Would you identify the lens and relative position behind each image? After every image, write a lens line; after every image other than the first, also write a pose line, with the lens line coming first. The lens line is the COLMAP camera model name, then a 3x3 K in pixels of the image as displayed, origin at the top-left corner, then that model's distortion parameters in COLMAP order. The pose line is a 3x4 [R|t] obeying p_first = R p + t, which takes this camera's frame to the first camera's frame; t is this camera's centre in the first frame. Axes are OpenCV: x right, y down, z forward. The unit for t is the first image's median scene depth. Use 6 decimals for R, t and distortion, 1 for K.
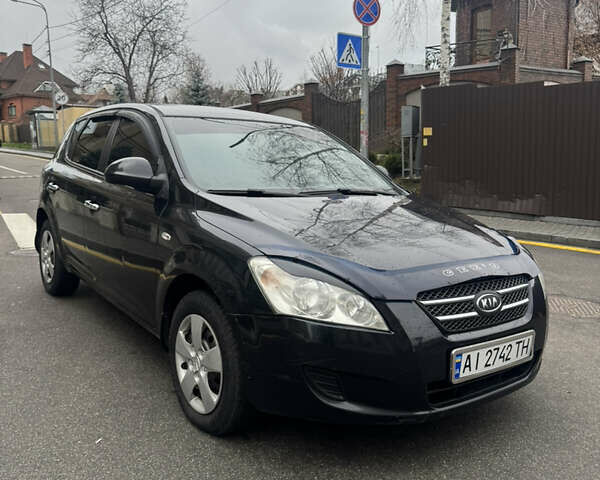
lens RADIAL K [[563.7, 0, 300.0], [0, 563.7, 240.0], [0, 0, 1]] dist [0.112059, -0.197492]
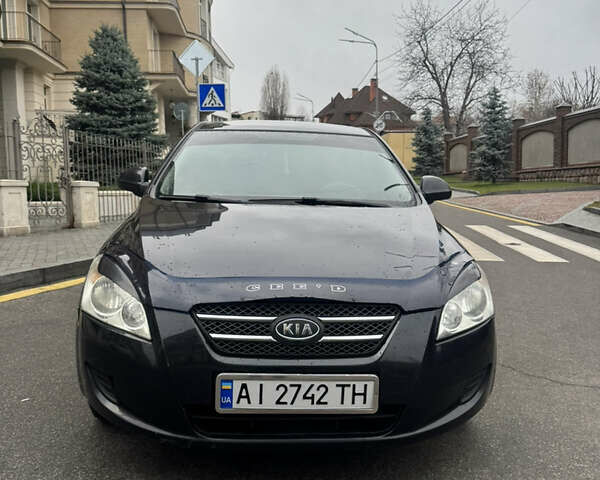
lens RADIAL K [[563.7, 0, 300.0], [0, 563.7, 240.0], [0, 0, 1]] dist [0.112059, -0.197492]
pose [[0.840540, 0.056402, -0.538805, 0.749471], [-0.077114, 0.996895, -0.015944, -0.007588], [0.536233, 0.054951, 0.842279, 0.283092]]
